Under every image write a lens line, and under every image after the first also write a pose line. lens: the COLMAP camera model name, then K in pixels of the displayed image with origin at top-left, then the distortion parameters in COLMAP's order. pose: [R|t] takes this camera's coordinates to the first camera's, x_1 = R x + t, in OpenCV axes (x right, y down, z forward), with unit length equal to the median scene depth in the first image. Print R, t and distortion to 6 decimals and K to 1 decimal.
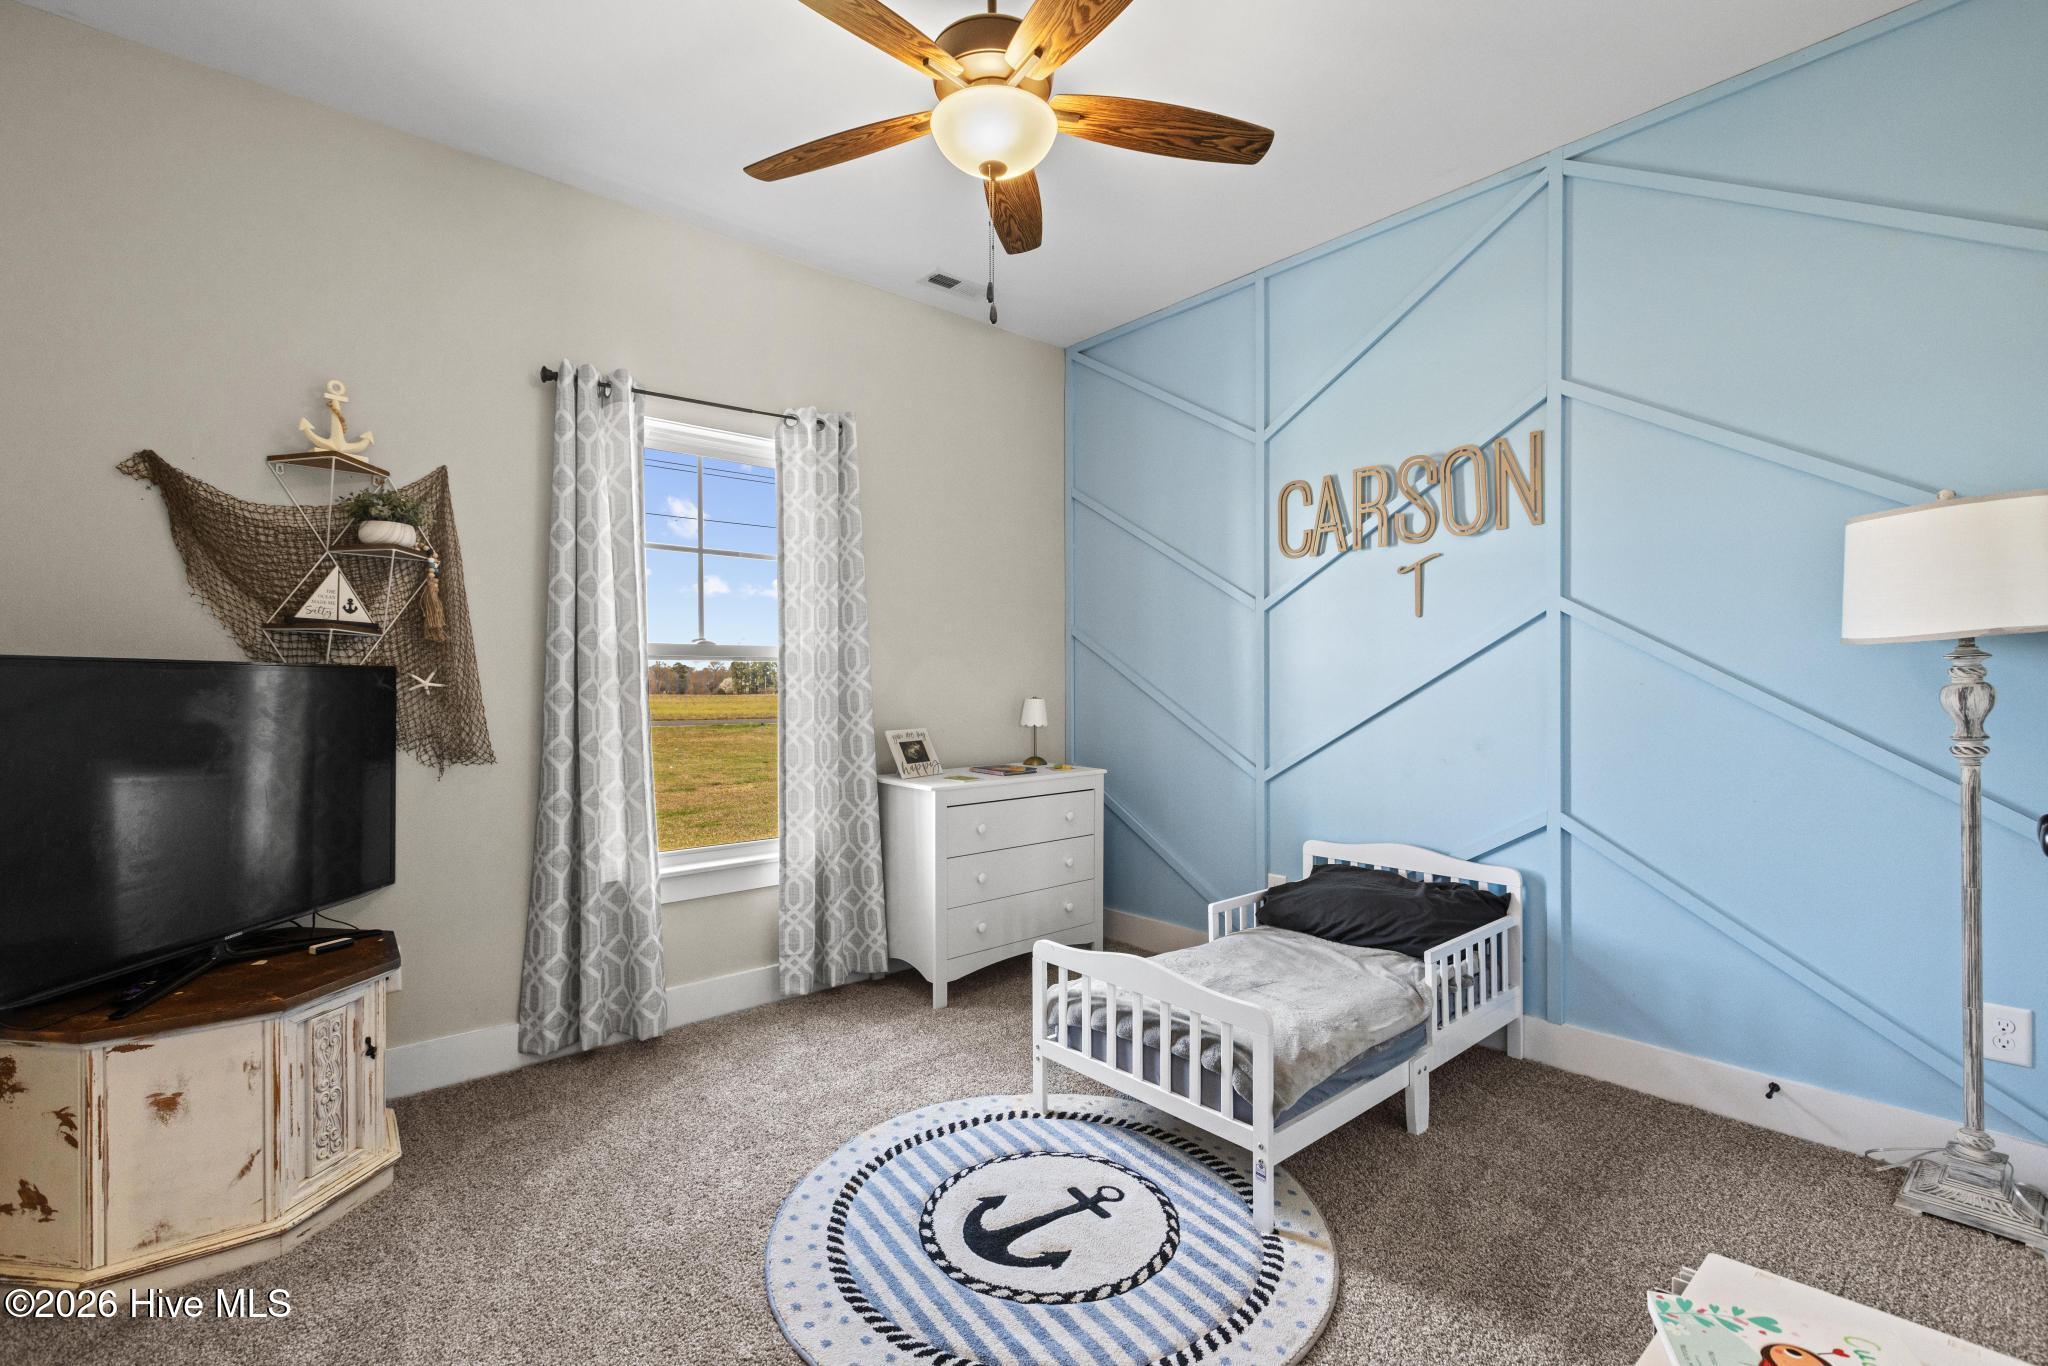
lens RADIAL K [[912.9, 0, 1029.5], [0, 912.9, 688.3], [0, 0, 1]] dist [0.000821, 0.000020]
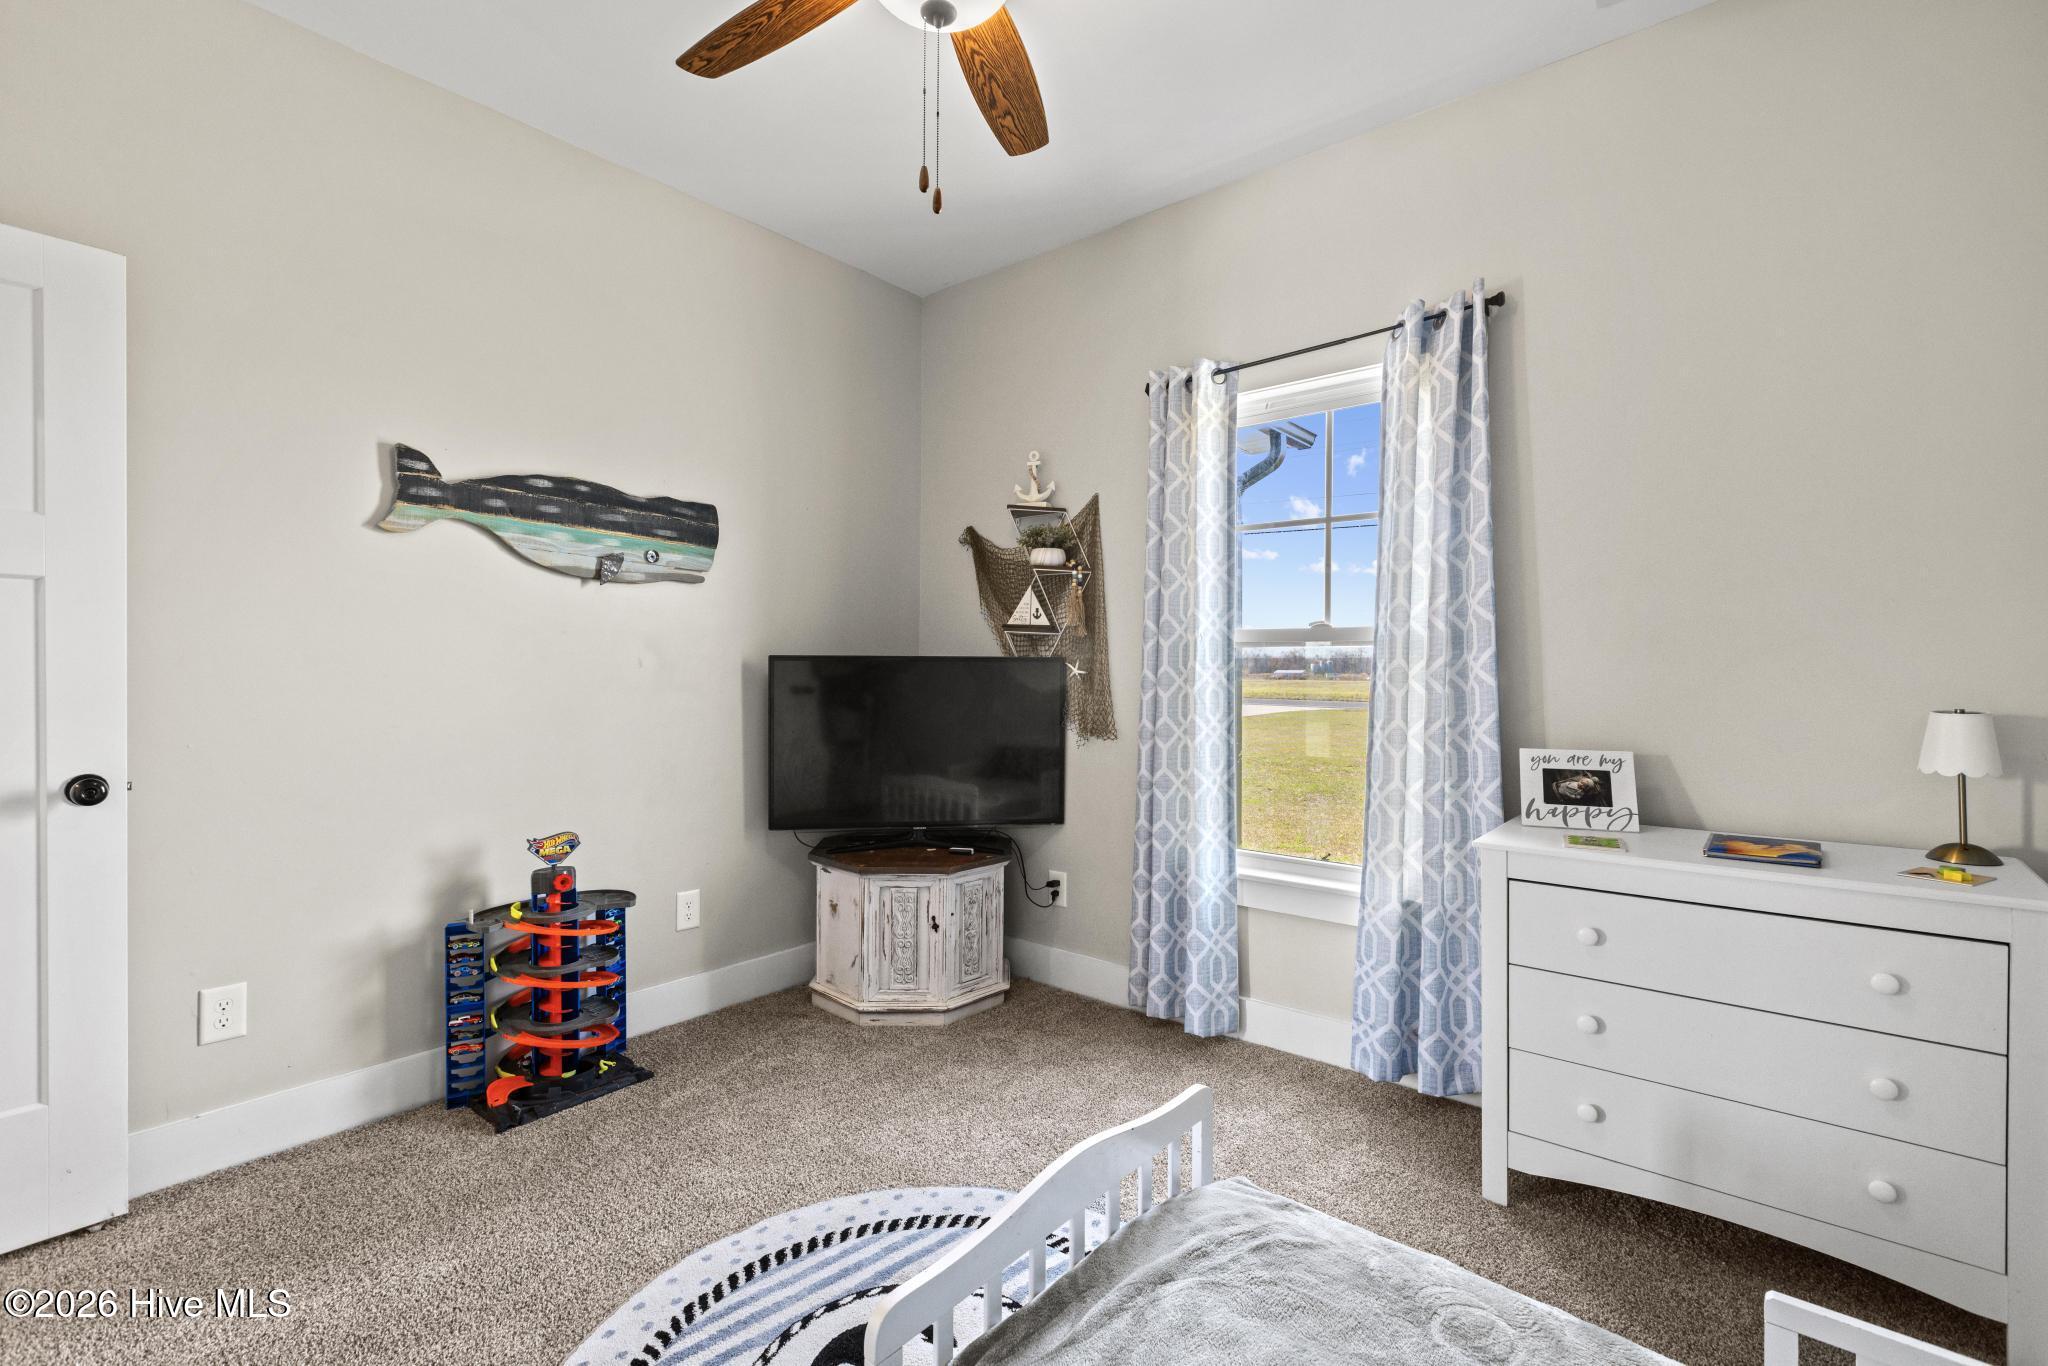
lens RADIAL K [[912.9, 0, 1021.0], [0, 912.9, 671.5], [0, 0, 1]] dist [0.000821, 0.000020]
pose [[0.154718, 0.007611, -0.987929, 0.581379], [-0.010508, 0.999926, 0.006058, -0.011159], [0.987903, 0.009443, 0.154786, 0.737300]]
